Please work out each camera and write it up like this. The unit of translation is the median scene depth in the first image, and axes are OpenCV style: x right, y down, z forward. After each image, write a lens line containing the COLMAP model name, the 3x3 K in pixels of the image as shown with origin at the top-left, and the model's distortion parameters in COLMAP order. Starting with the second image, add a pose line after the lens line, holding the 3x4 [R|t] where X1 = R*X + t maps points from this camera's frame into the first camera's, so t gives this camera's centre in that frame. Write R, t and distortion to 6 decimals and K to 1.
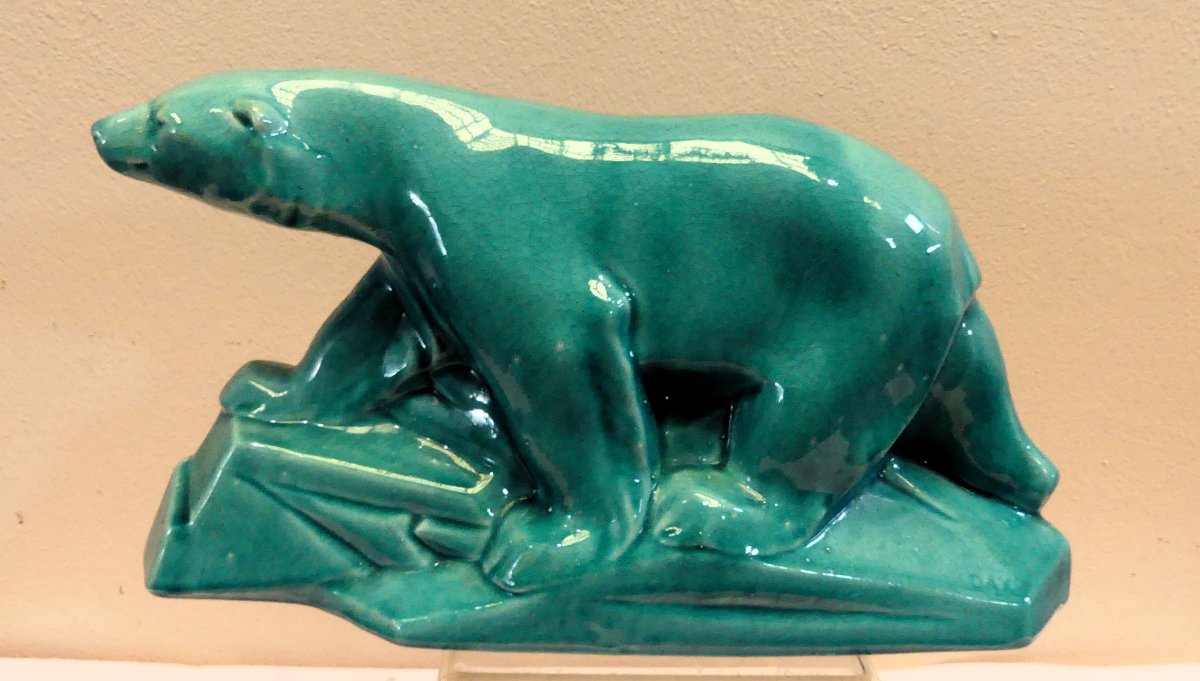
lens RADIAL K [[1152.5, 0, 588.5], [0, 1152.5, 406.6], [0, 0, 1]] dist [-0.039430, 0.000000]
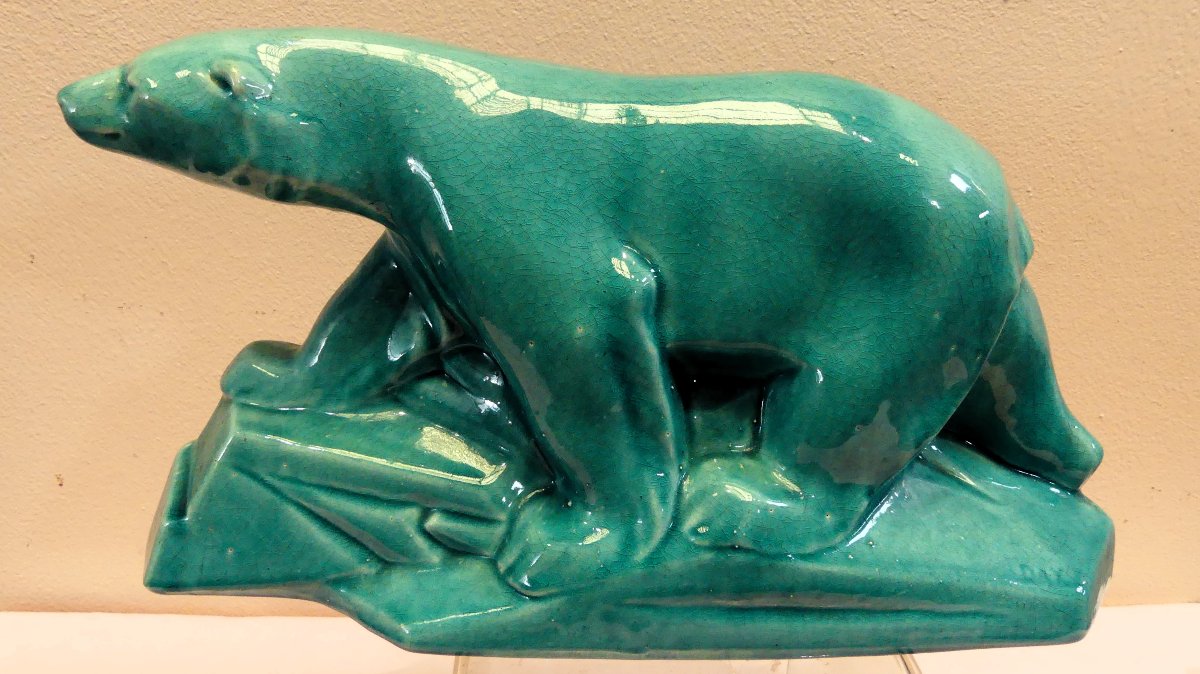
lens RADIAL K [[917.4, 0, 582.8], [0, 917.4, 339.2], [0, 0, 1]] dist [-0.045822, 0.027282]
pose [[0.999868, -0.010799, -0.012161, -0.012202], [0.010852, 0.999932, 0.004344, -0.044531], [0.012113, -0.004476, 0.999917, 0.258904]]
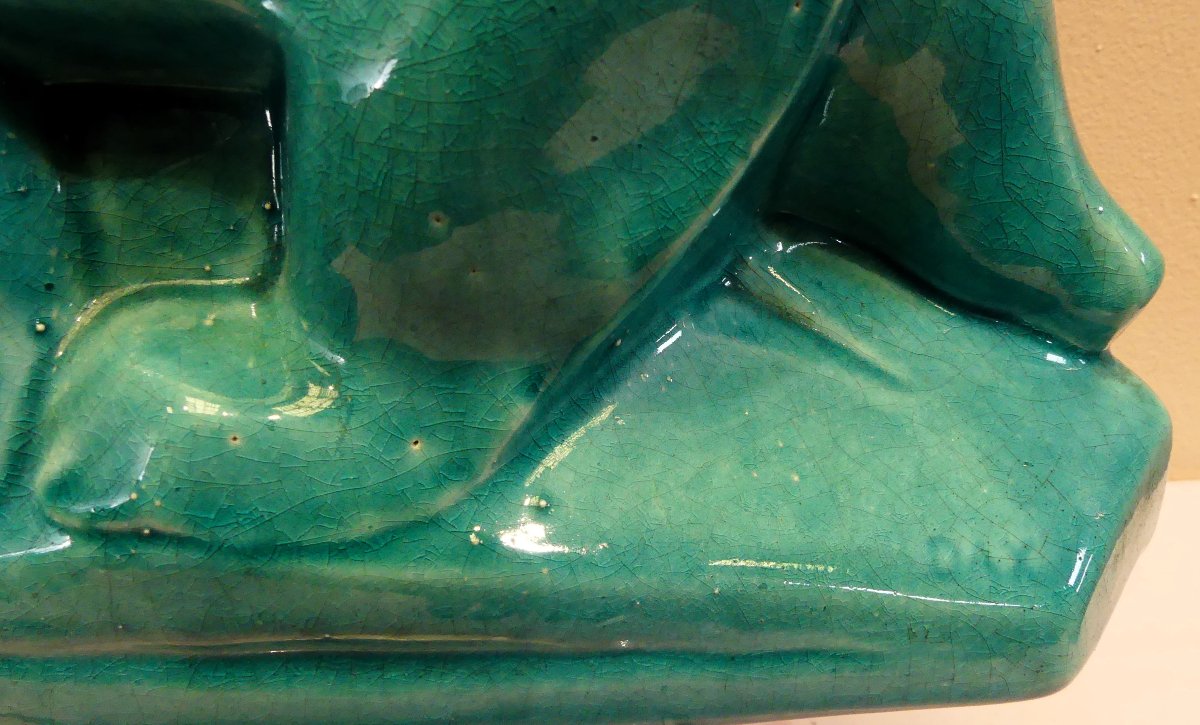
lens RADIAL K [[949.0, 0, 650.7], [0, 949.0, 354.3], [0, 0, 1]] dist [-0.021293, 0.001868]
pose [[0.999226, -0.019361, -0.034240, 0.249016], [0.026811, 0.972178, 0.232704, 0.005054], [0.028782, -0.233442, 0.971945, 0.693667]]
